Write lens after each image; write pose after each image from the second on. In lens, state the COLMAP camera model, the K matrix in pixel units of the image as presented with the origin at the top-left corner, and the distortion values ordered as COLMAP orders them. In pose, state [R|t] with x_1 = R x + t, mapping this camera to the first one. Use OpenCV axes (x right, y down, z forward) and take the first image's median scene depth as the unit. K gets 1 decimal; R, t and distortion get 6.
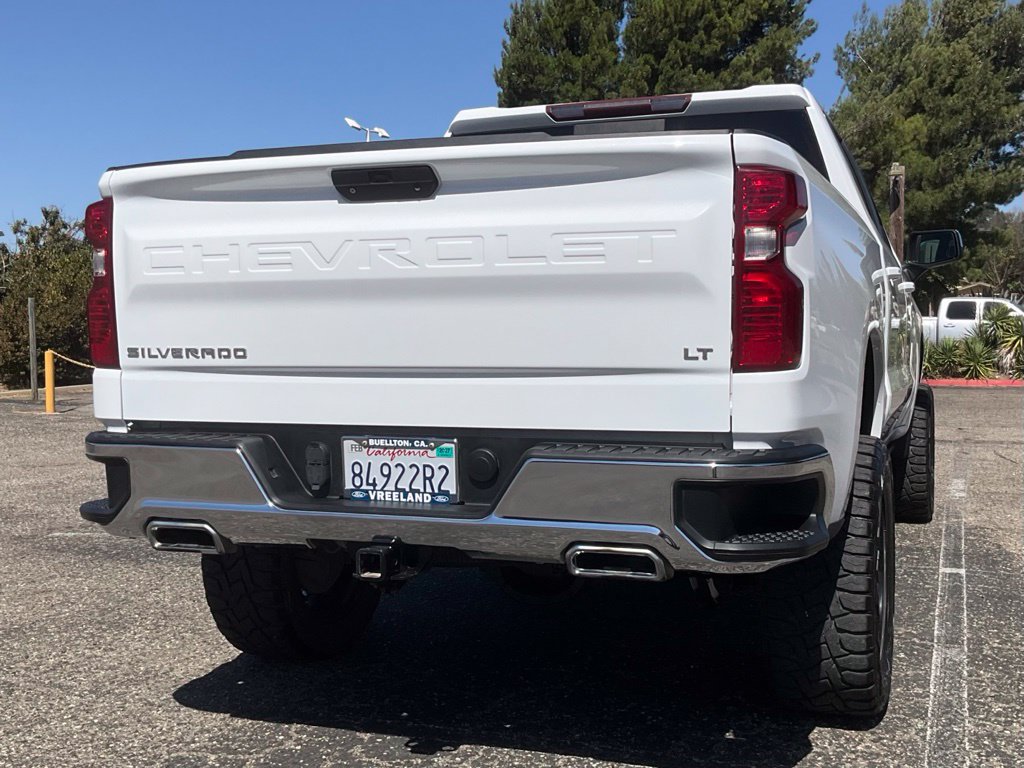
lens RADIAL K [[1132.3, 0, 548.2], [0, 1132.3, 407.5], [0, 0, 1]] dist [0.025213, 0.000000]
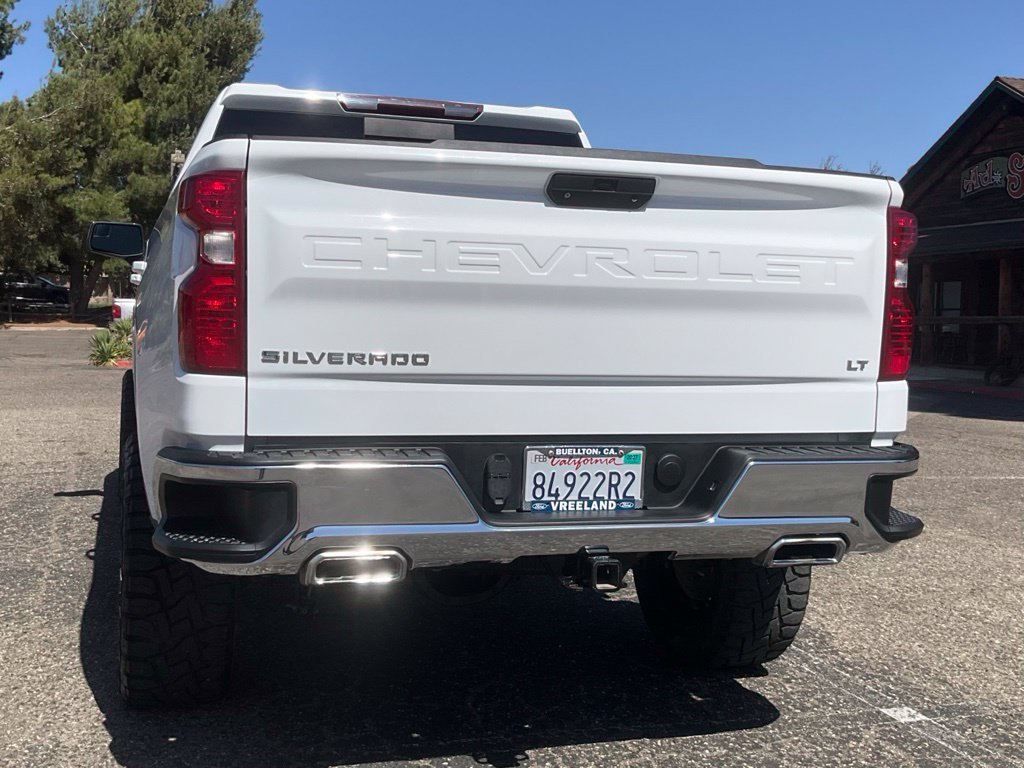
lens RADIAL K [[1132.3, 0, 464.2], [0, 1132.3, 398.0], [0, 0, 1]] dist [0.025213, 0.000000]
pose [[0.823817, -0.014548, 0.566669, -0.772578], [0.010011, 0.999888, 0.011117, -0.027574], [-0.566767, -0.003486, 0.823871, 0.238724]]
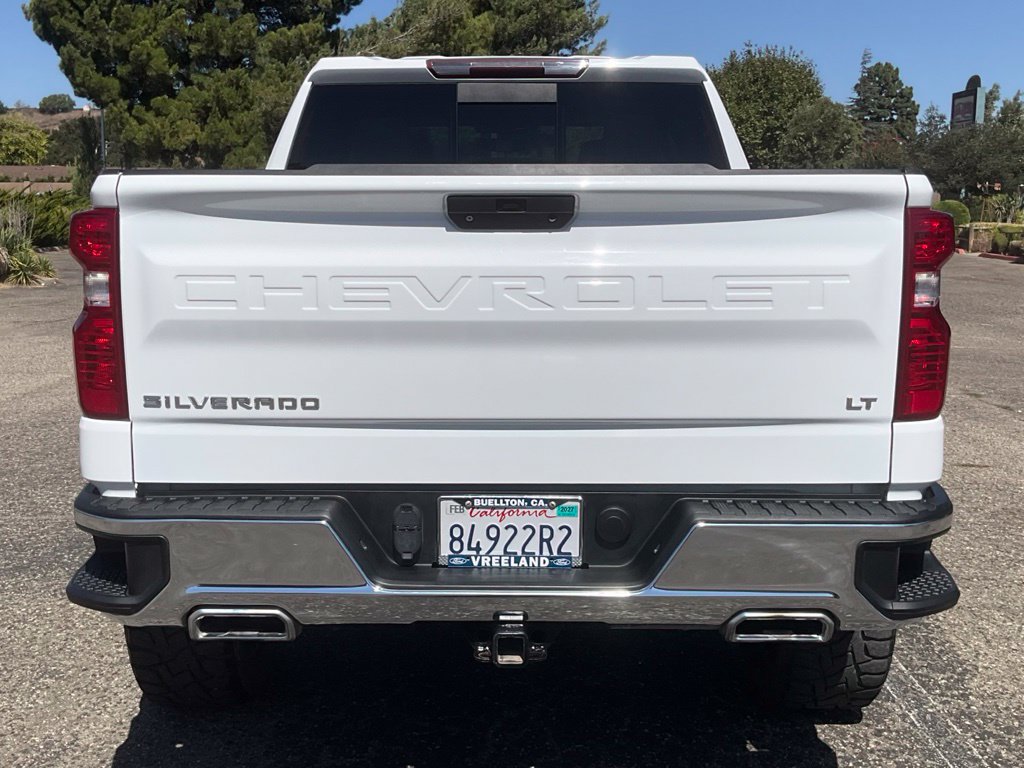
lens RADIAL K [[1132.3, 0, 487.3], [0, 1132.3, 370.9], [0, 0, 1]] dist [0.025213, 0.000000]
pose [[0.949406, -0.034983, 0.312095, -0.415932], [0.014689, 0.997635, 0.067142, -0.128855], [-0.313706, -0.059161, 0.947675, 0.172487]]
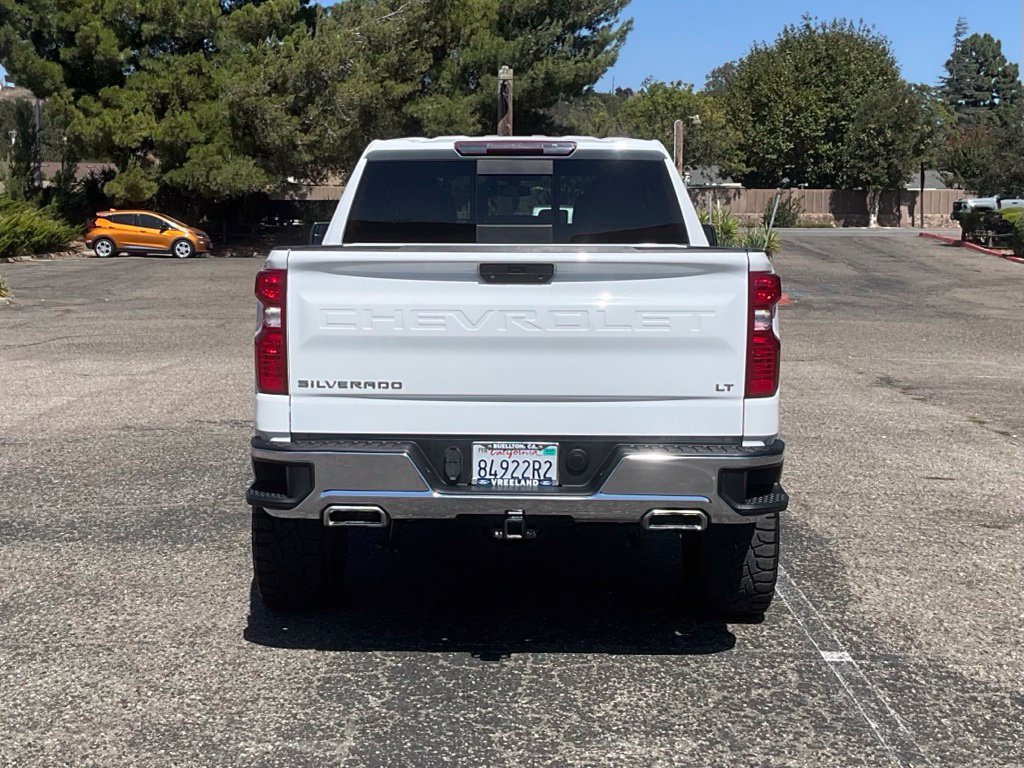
lens RADIAL K [[1360.6, 0, 458.9], [0, 1360.6, 363.9], [0, 0, 1]] dist [-0.007890, 0.000000]
pose [[0.956537, -0.018534, 0.291021, -0.704365], [0.009149, 0.999394, 0.033578, -0.133450], [-0.291467, -0.029456, 0.956127, -0.653849]]
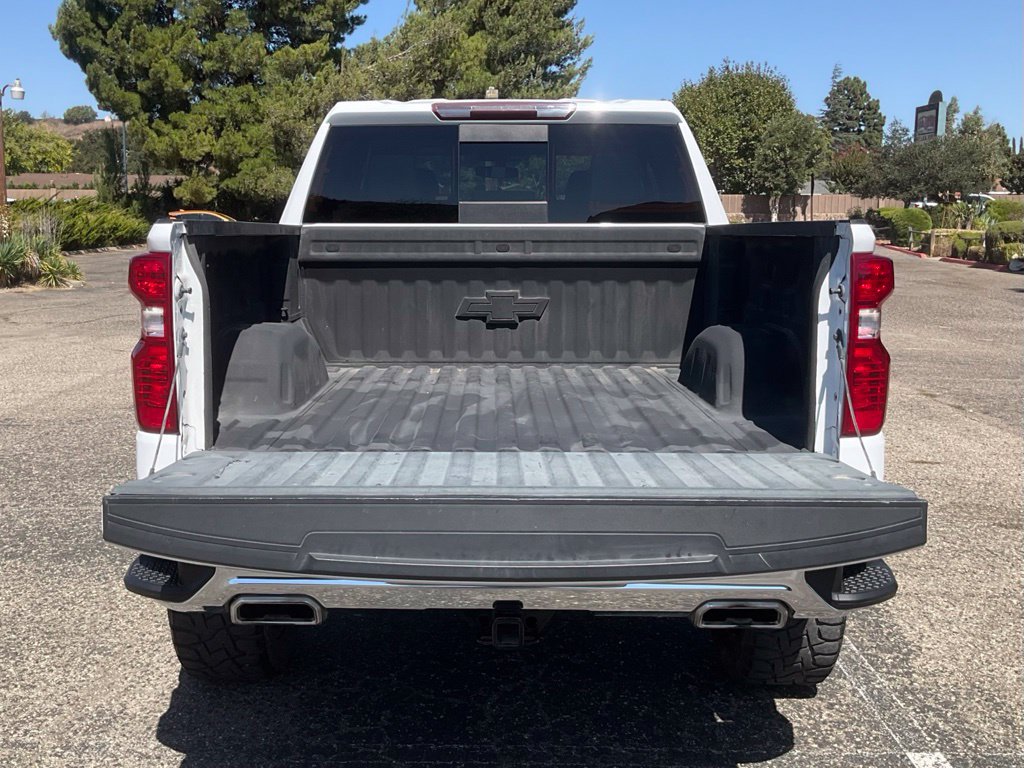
lens RADIAL K [[1054.8, 0, 472.4], [0, 1054.8, 369.0], [0, 0, 1]] dist [0.019326, 0.000000]
pose [[0.951857, -0.033515, 0.304706, -0.442425], [0.012702, 0.997464, 0.070032, -0.157150], [-0.306280, -0.062790, 0.949868, 0.113037]]
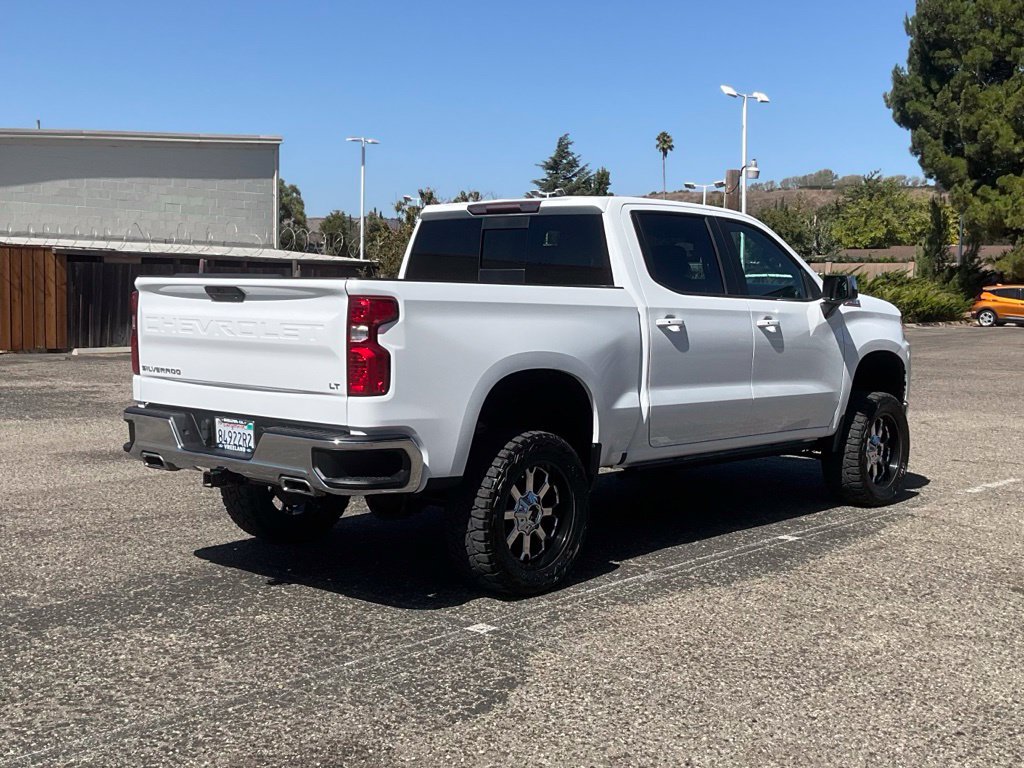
lens RADIAL K [[1151.0, 0, 540.9], [0, 1151.0, 398.0], [0, 0, 1]] dist [0.030626, 0.000000]
pose [[0.940941, 0.050434, -0.334794, 1.049408], [-0.043168, 0.998644, 0.029114, -0.091676], [0.335808, -0.012942, 0.941841, -0.734961]]
